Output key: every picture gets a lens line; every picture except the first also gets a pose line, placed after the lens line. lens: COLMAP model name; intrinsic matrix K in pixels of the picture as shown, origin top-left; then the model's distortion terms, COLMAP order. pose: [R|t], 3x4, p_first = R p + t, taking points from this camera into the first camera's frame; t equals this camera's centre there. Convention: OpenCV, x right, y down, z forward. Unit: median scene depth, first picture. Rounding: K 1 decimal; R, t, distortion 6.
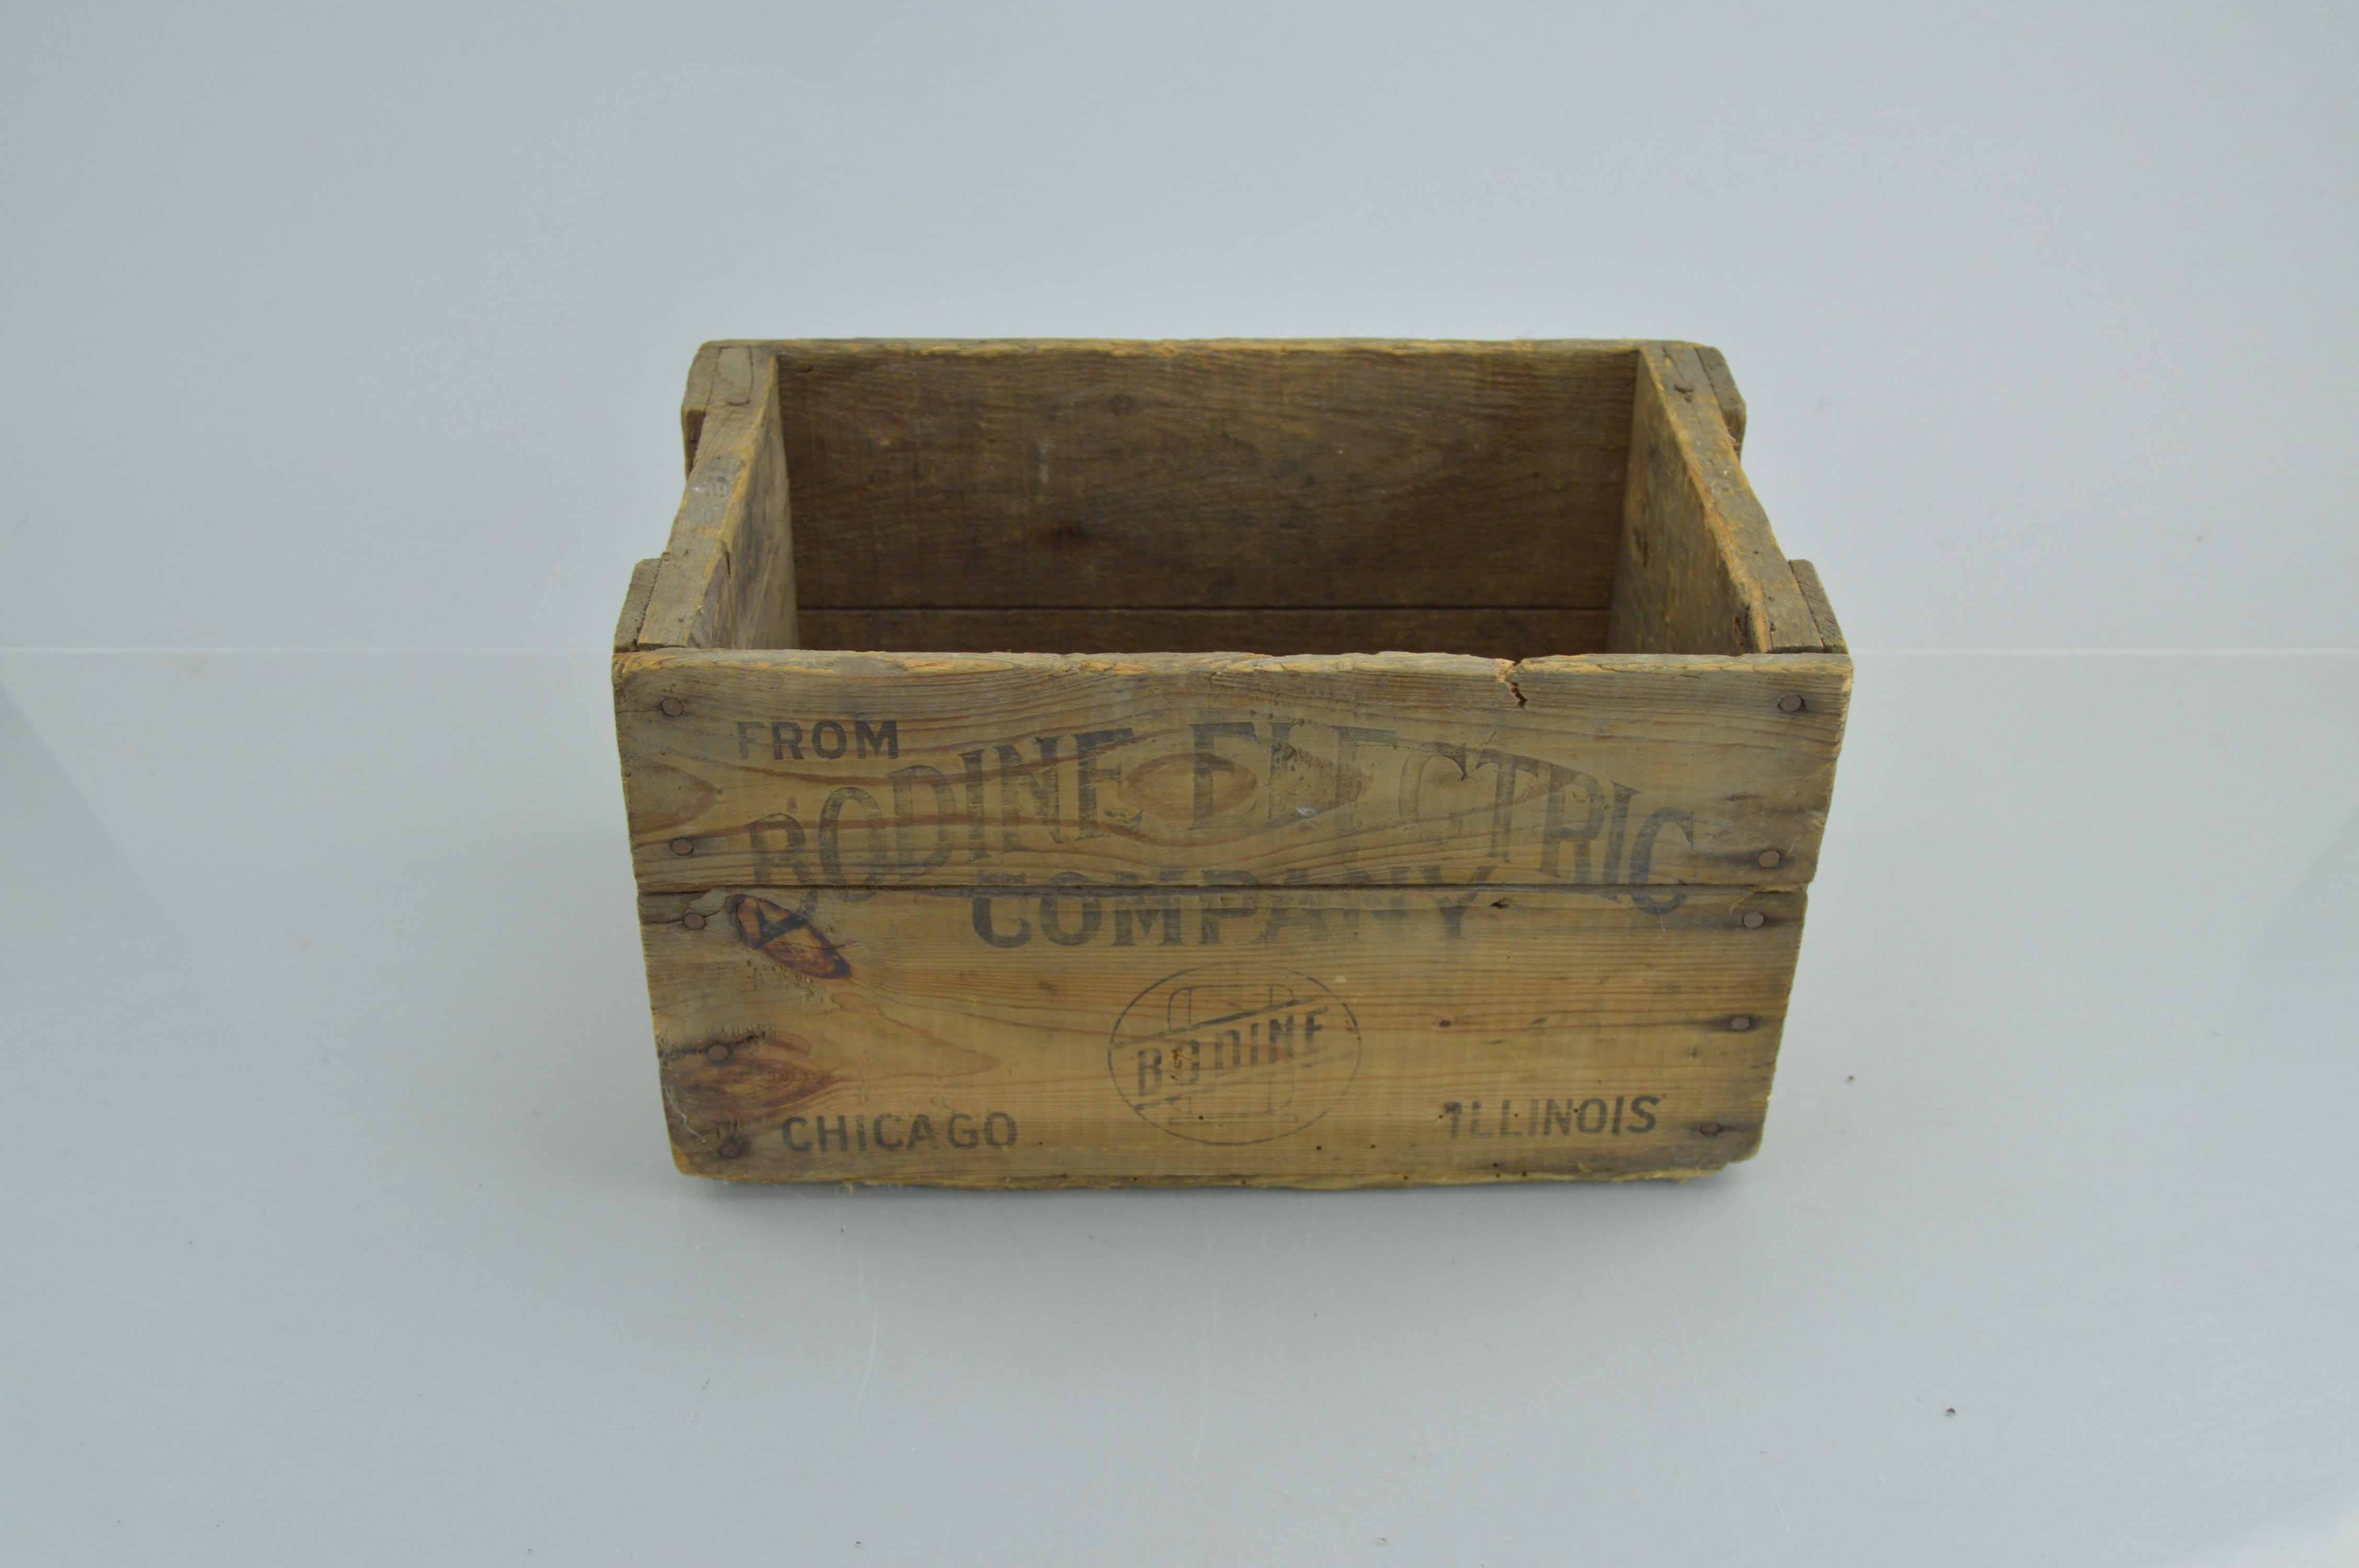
lens RADIAL K [[2654.3, 0, 1180.3], [0, 2654.3, 784.7], [0, 0, 1]] dist [-0.061975, 0.000000]
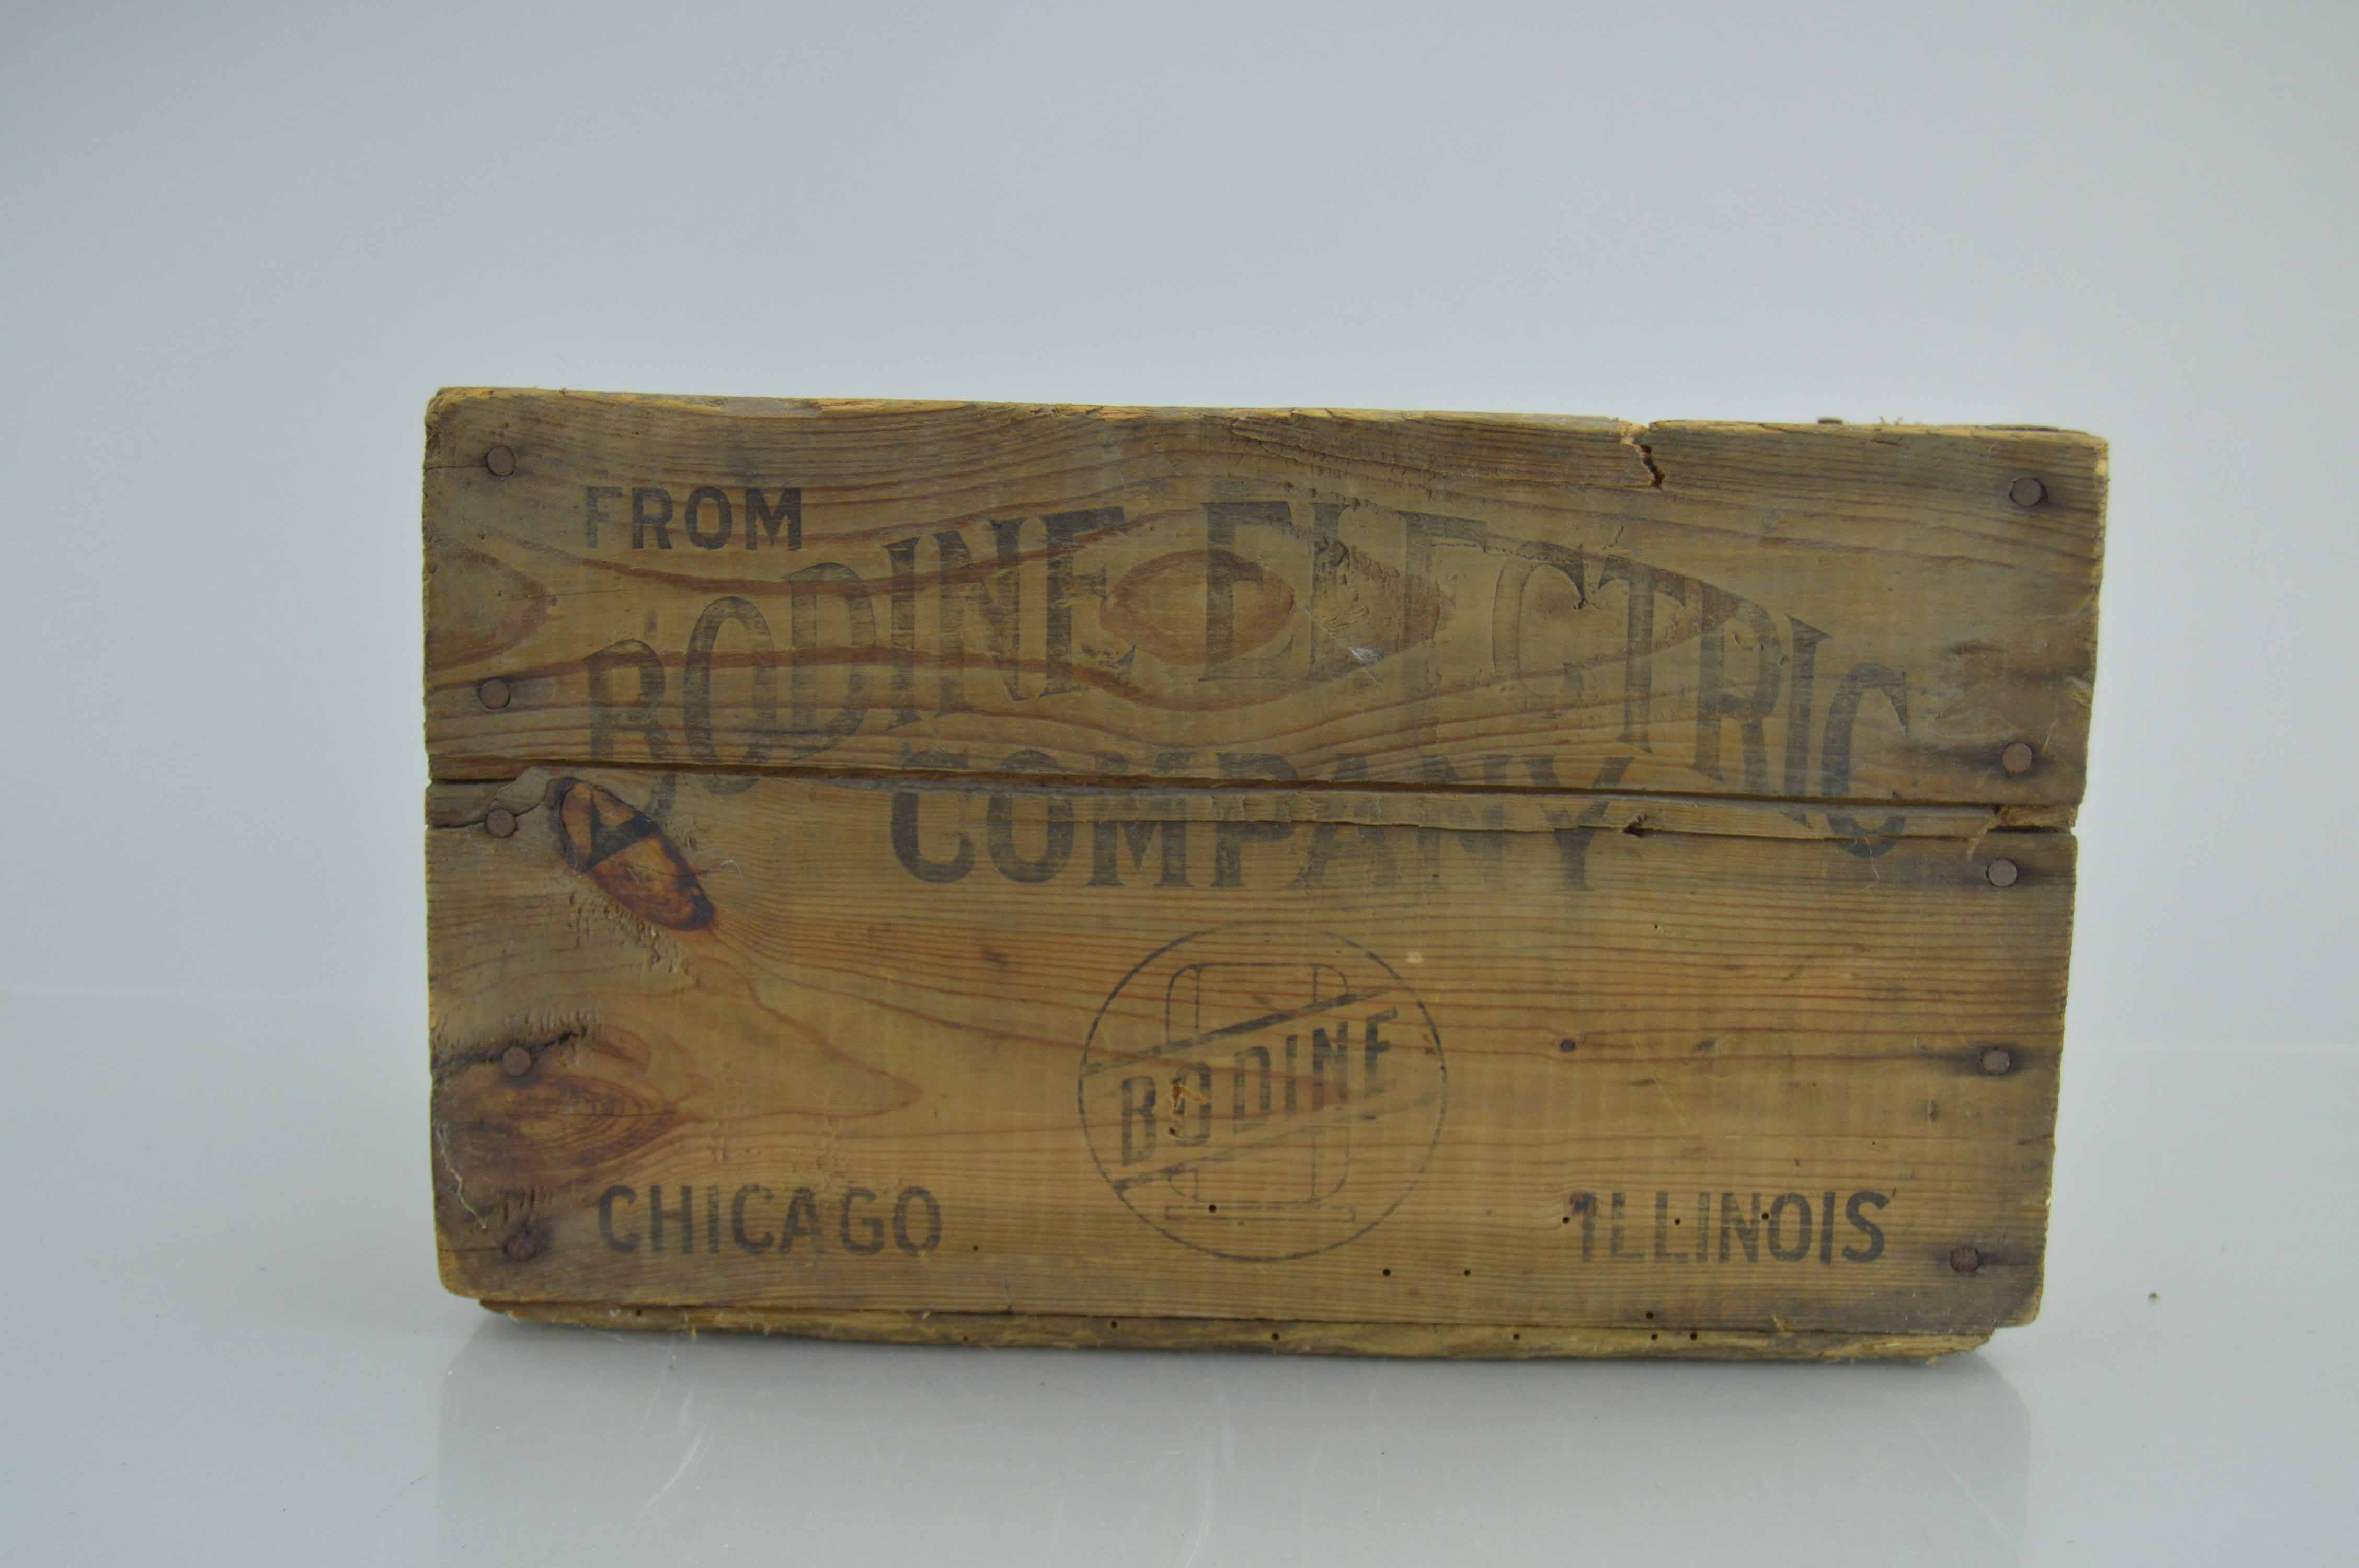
lens RADIAL K [[2654.3, 0, 1181.3], [0, 2654.3, 783.5], [0, 0, 1]] dist [-0.061975, 0.000000]
pose [[0.999443, 0.014239, -0.030173, 0.019988], [-0.026369, 0.891193, -0.452857, 0.358675], [0.020442, 0.453401, 0.891072, 0.367968]]
